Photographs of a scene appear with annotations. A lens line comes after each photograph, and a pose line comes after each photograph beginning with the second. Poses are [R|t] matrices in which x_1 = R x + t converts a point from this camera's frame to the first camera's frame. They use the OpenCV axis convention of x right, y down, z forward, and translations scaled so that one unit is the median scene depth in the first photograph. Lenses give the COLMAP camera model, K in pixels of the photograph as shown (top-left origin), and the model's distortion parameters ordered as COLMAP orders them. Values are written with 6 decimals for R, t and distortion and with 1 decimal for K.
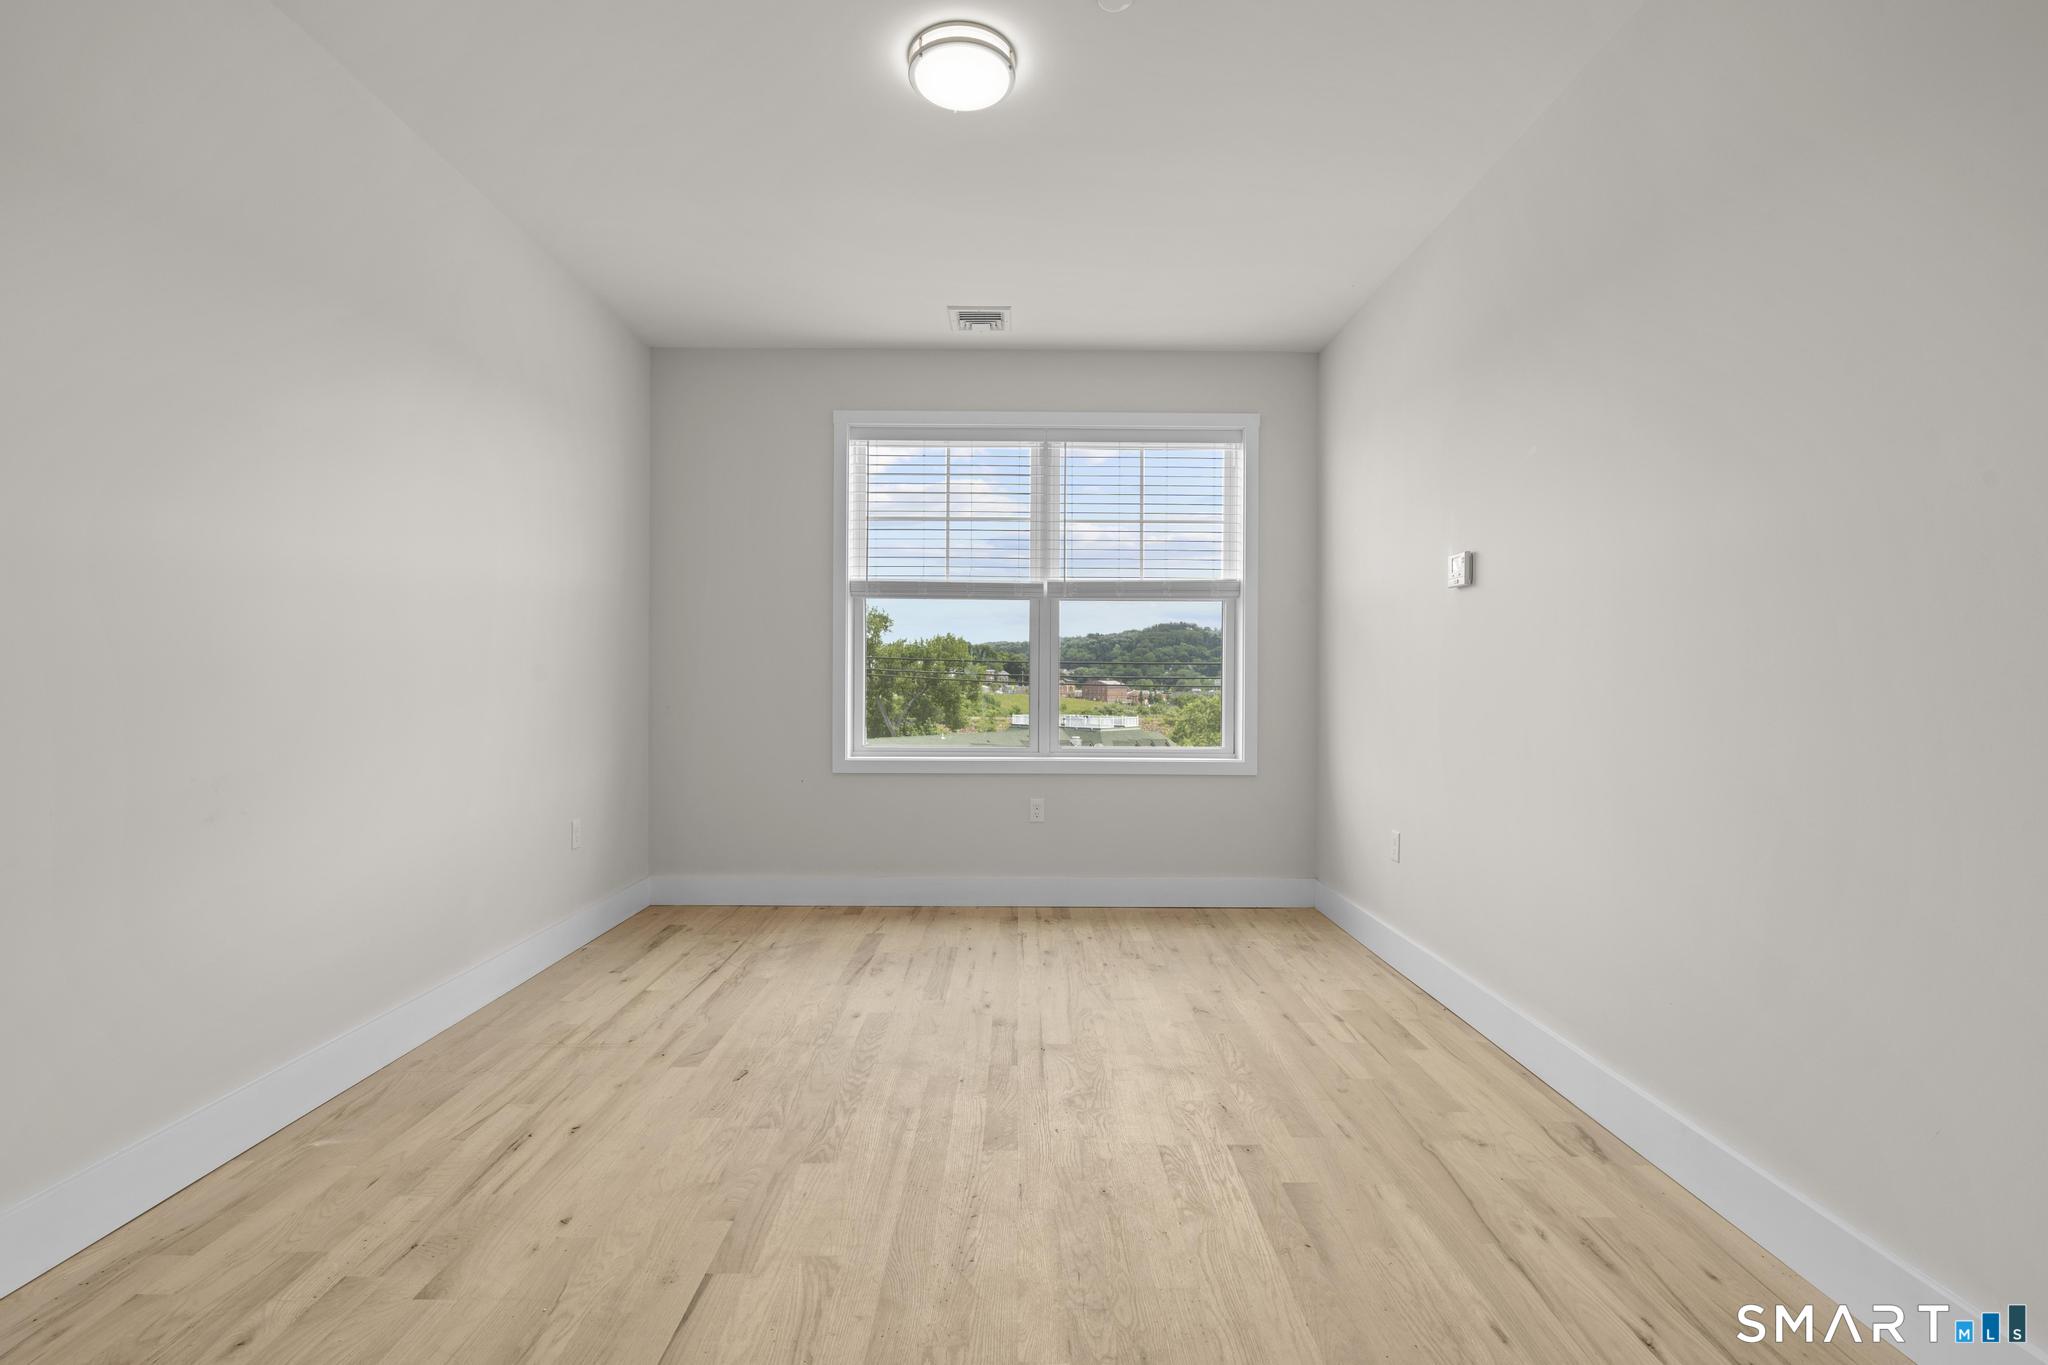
lens RADIAL K [[929.0, 0, 1034.1], [0, 929.0, 680.9], [0, 0, 1]] dist [-0.006816, 0.003092]
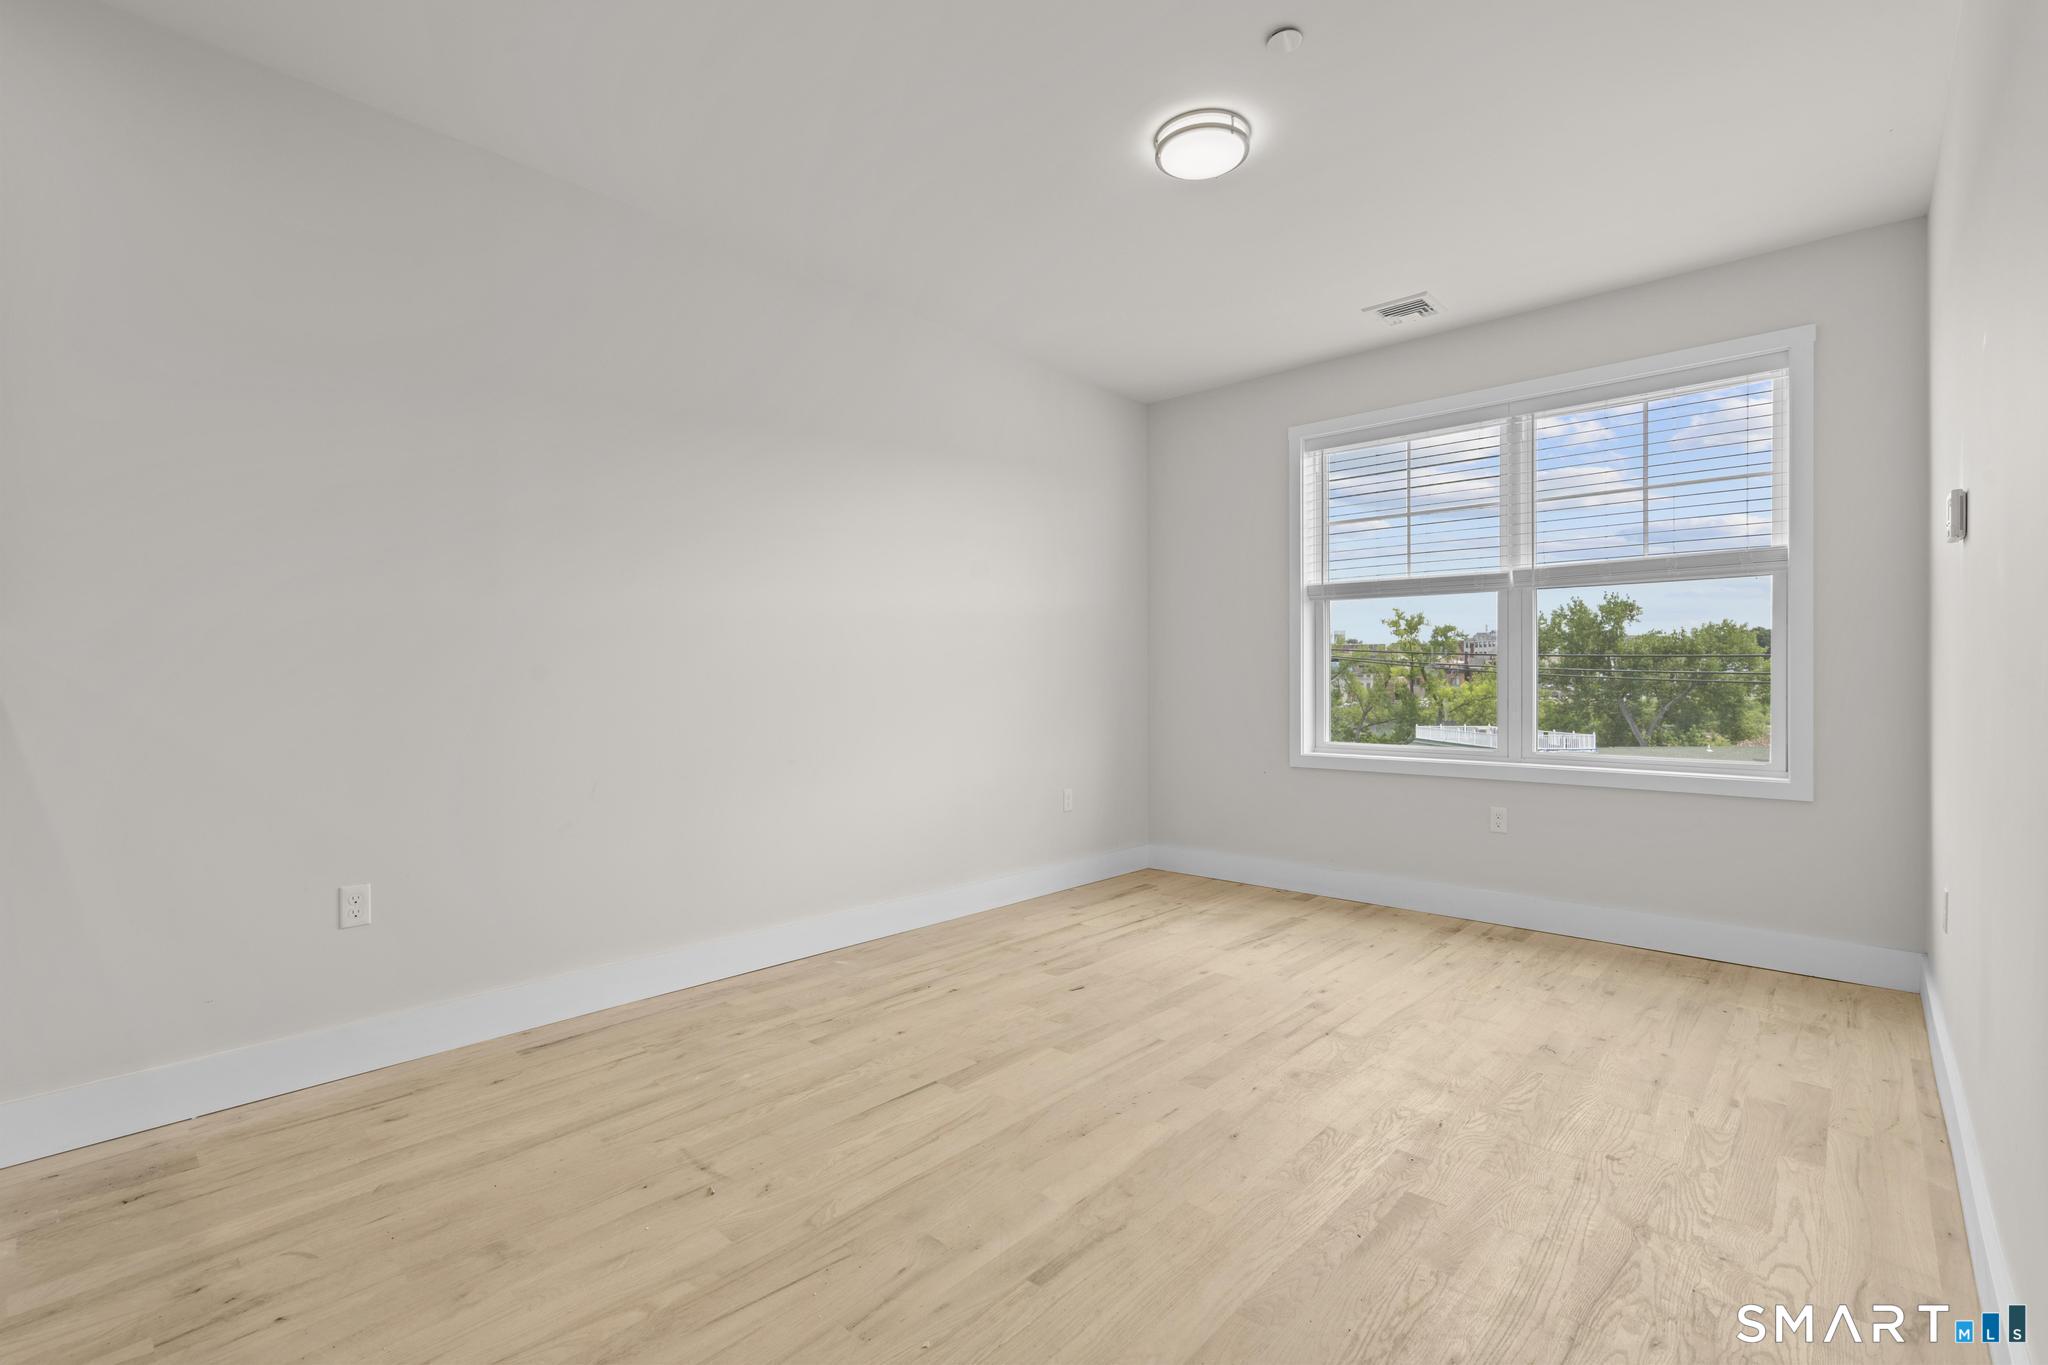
lens RADIAL K [[929.0, 0, 1011.6], [0, 929.0, 681.5], [0, 0, 1]] dist [-0.006816, 0.003092]
pose [[0.728097, -0.005821, -0.685449, 0.288819], [0.005828, 0.999980, -0.002302, 0.001502], [0.685449, -0.002319, 0.728117, 0.001416]]
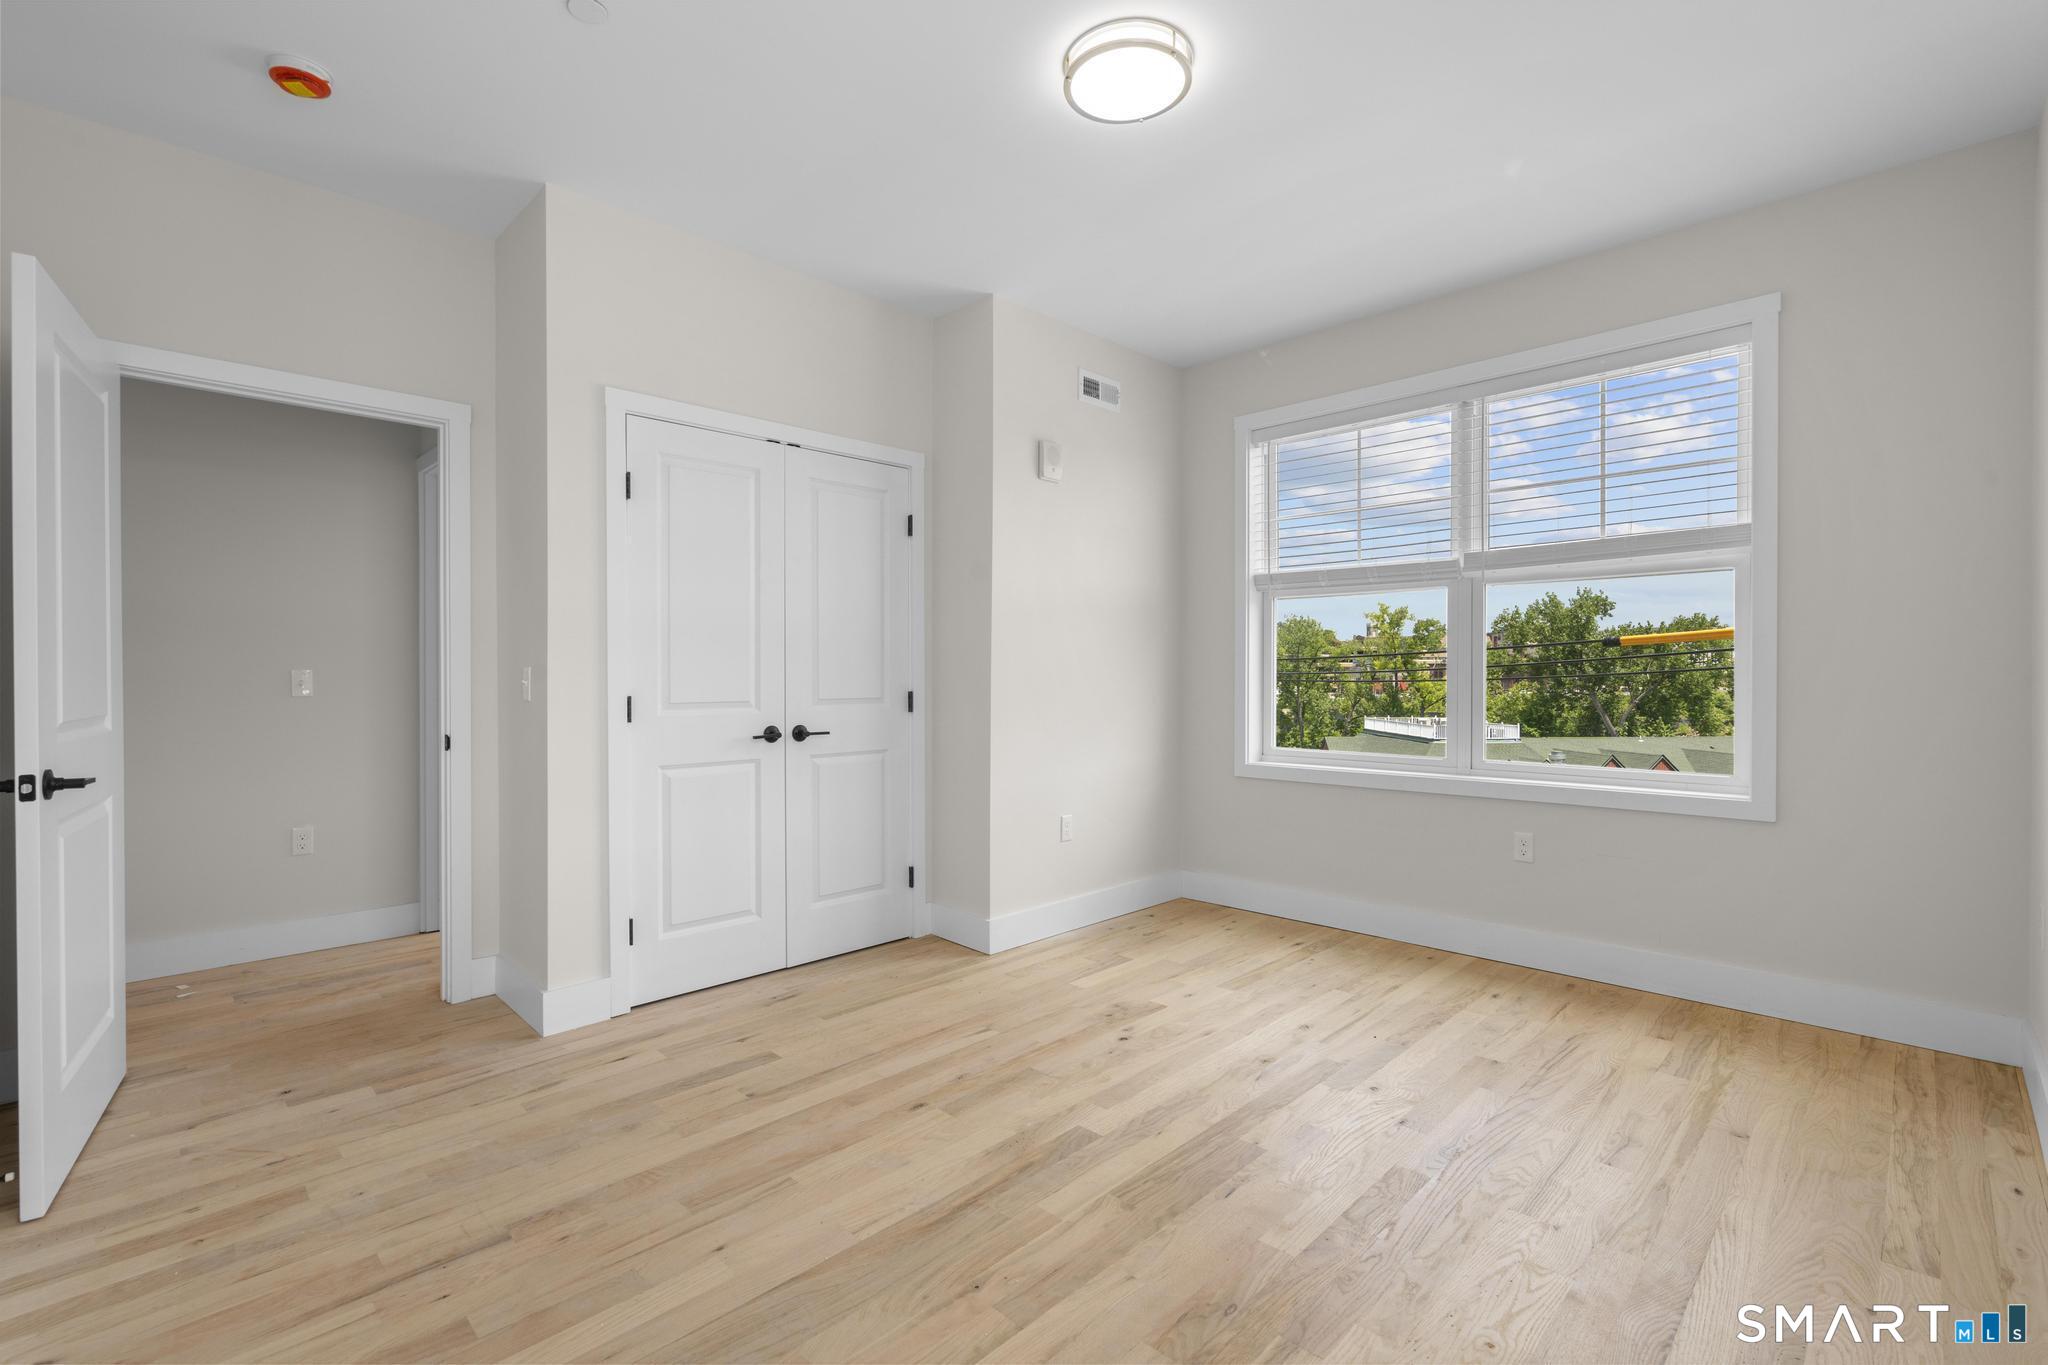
lens RADIAL K [[929.0, 0, 1043.7], [0, 929.0, 675.3], [0, 0, 1]] dist [-0.006816, 0.003092]
pose [[0.757588, -0.007428, -0.652691, 0.284488], [0.007713, 0.999967, -0.002429, -0.000570], [0.652688, -0.003194, 0.757620, 0.111071]]
